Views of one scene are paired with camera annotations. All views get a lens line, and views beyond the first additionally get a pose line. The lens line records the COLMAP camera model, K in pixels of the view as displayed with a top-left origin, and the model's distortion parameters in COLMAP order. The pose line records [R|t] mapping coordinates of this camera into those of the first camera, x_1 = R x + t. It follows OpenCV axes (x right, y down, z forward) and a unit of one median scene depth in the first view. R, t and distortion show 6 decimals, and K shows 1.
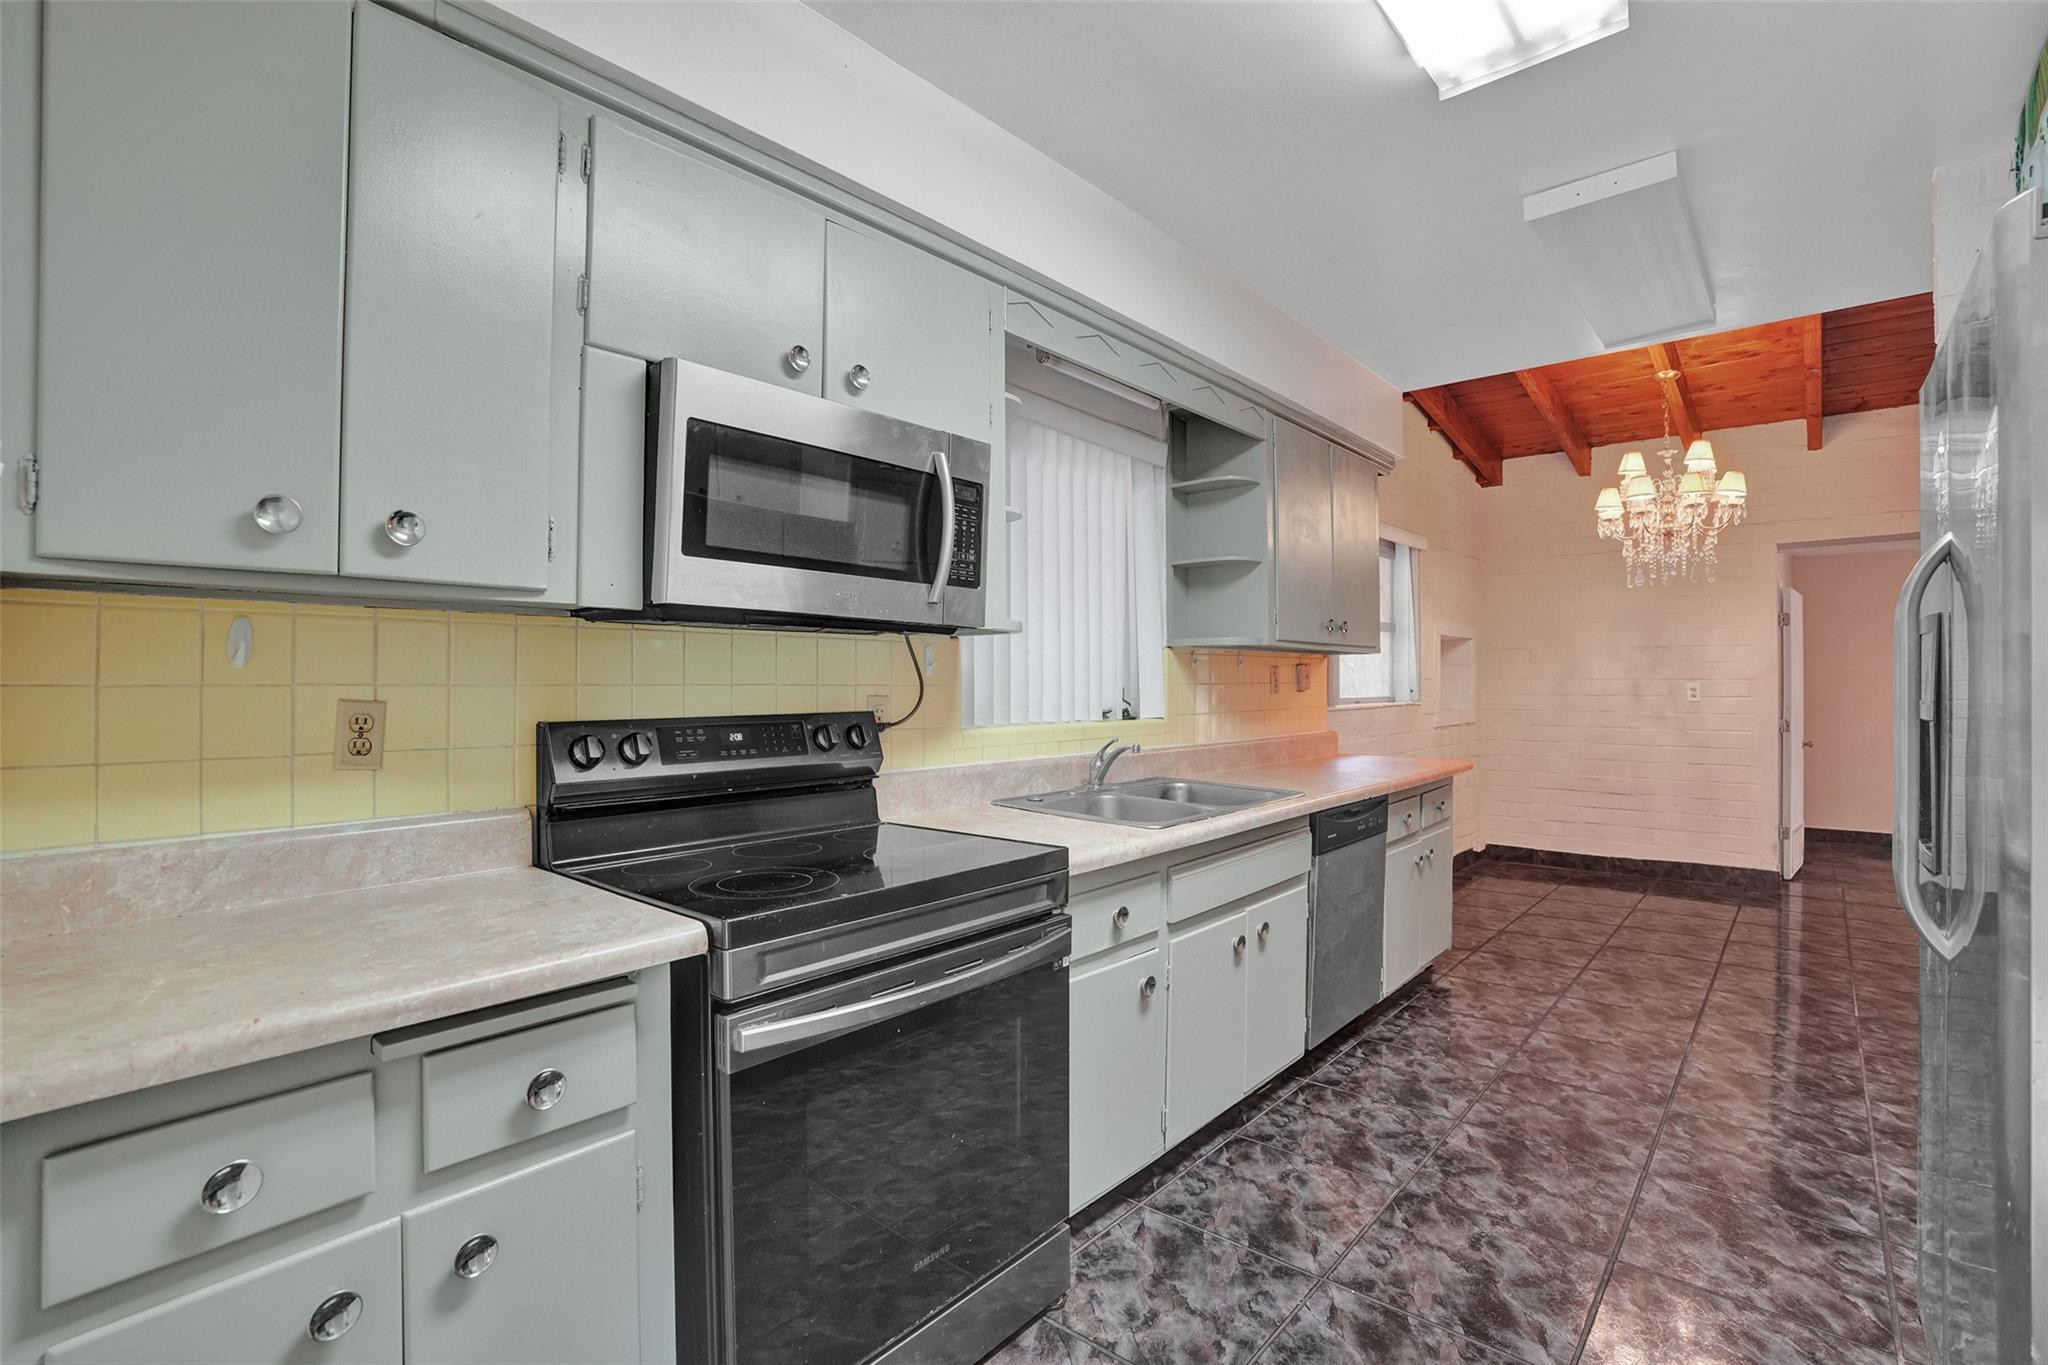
lens RADIAL K [[965.3, 0, 1031.2], [0, 965.3, 677.3], [0, 0, 1]] dist [-0.012818, 0.000817]
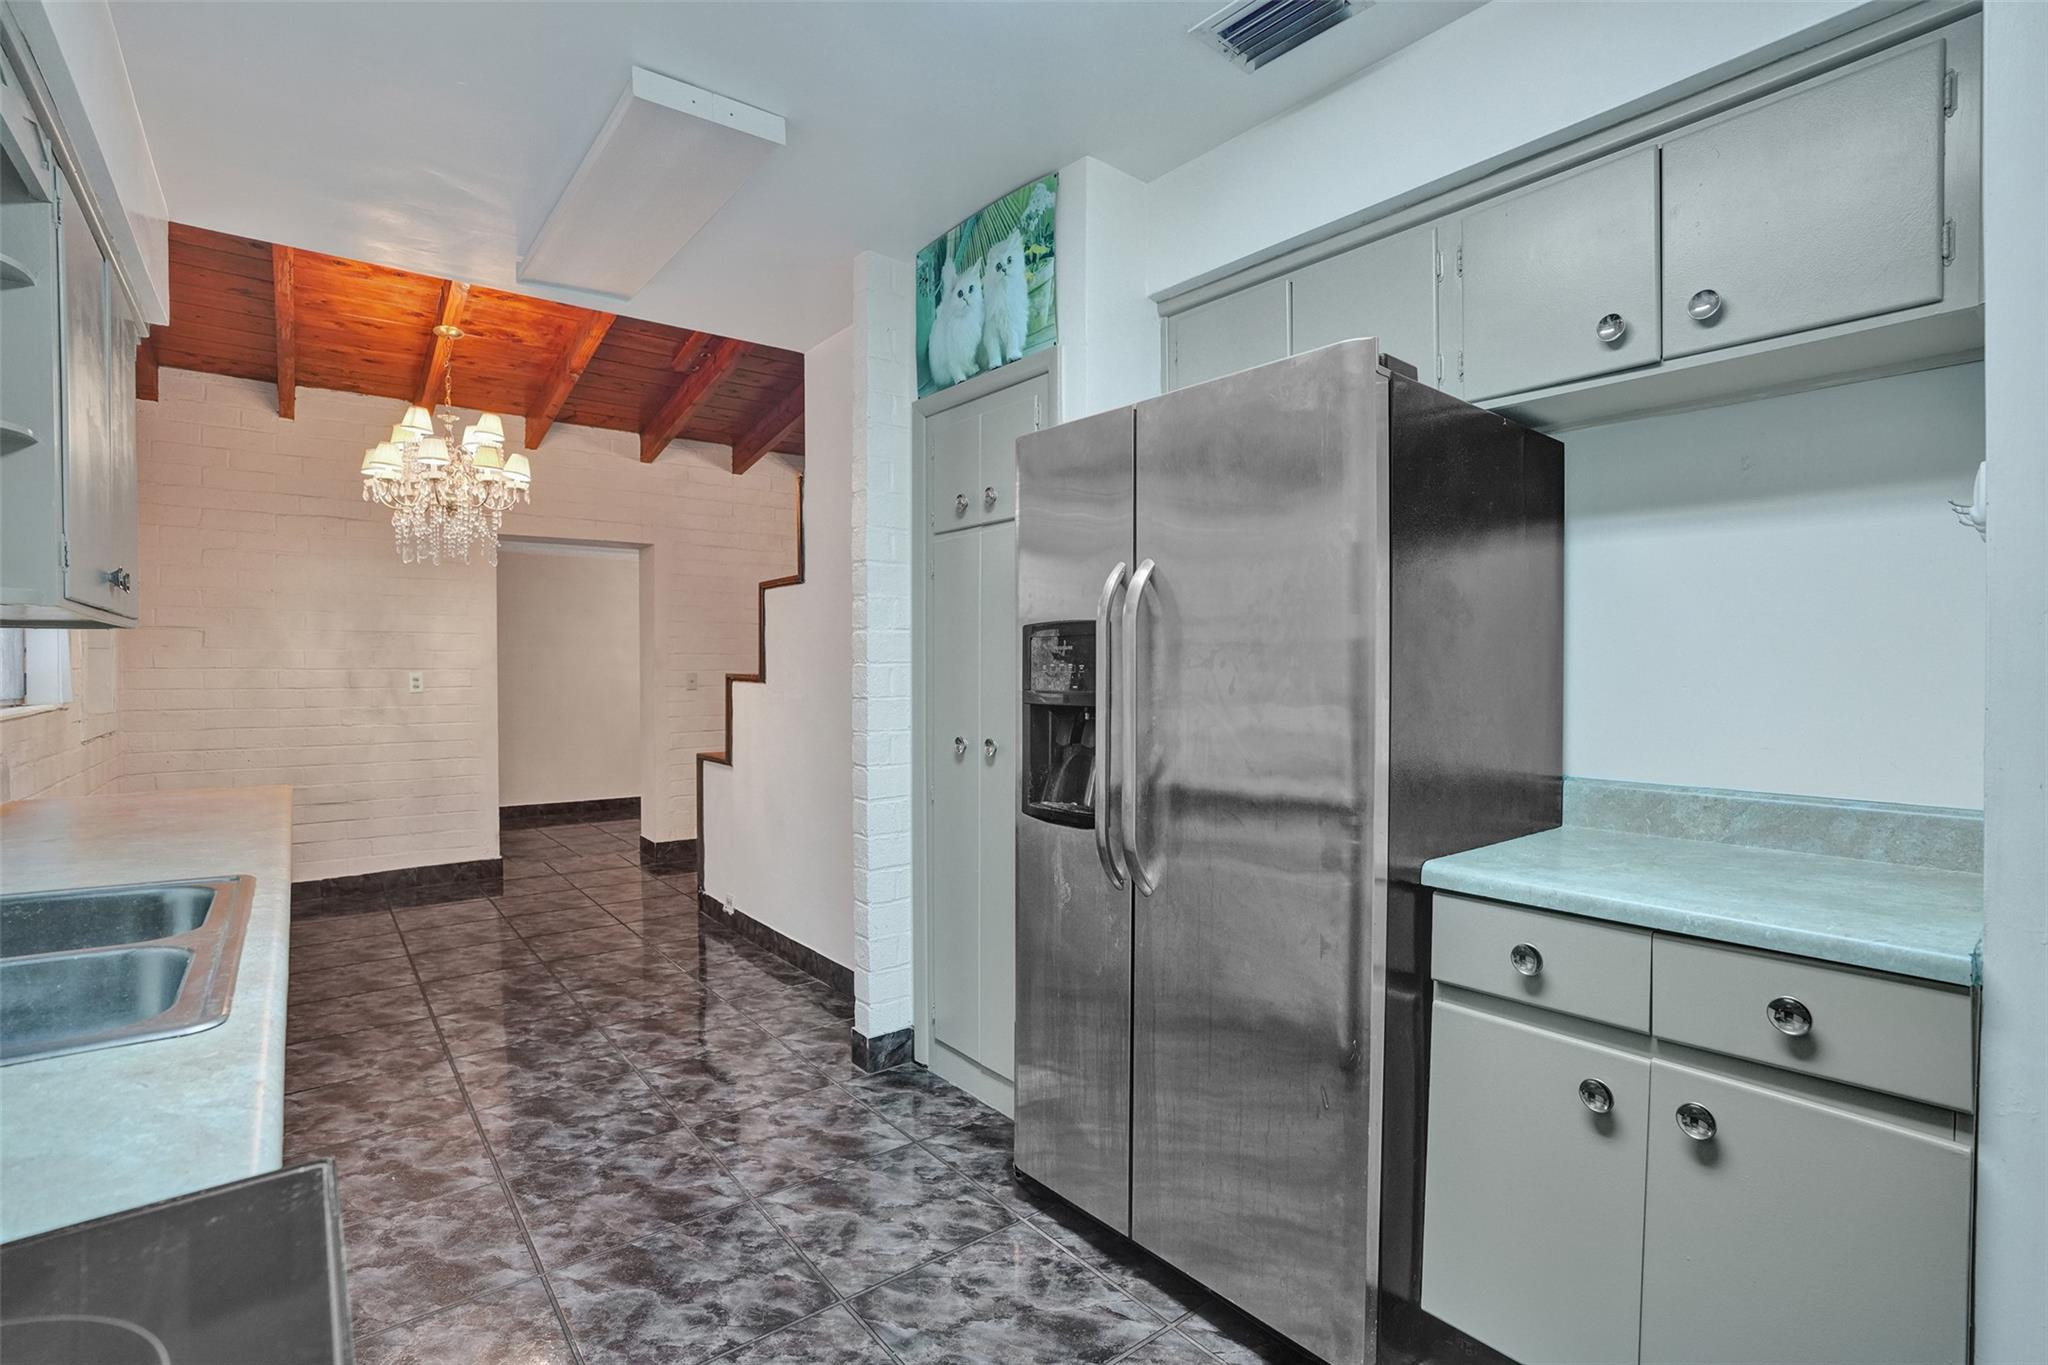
lens RADIAL K [[965.3, 0, 1031.2], [0, 965.3, 677.3], [0, 0, 1]] dist [-0.012818, 0.000817]
pose [[0.207181, -0.009961, 0.978252, -0.114576], [-0.002522, 0.999939, 0.010715, -0.001220], [-0.978299, -0.004687, 0.207143, 0.292511]]
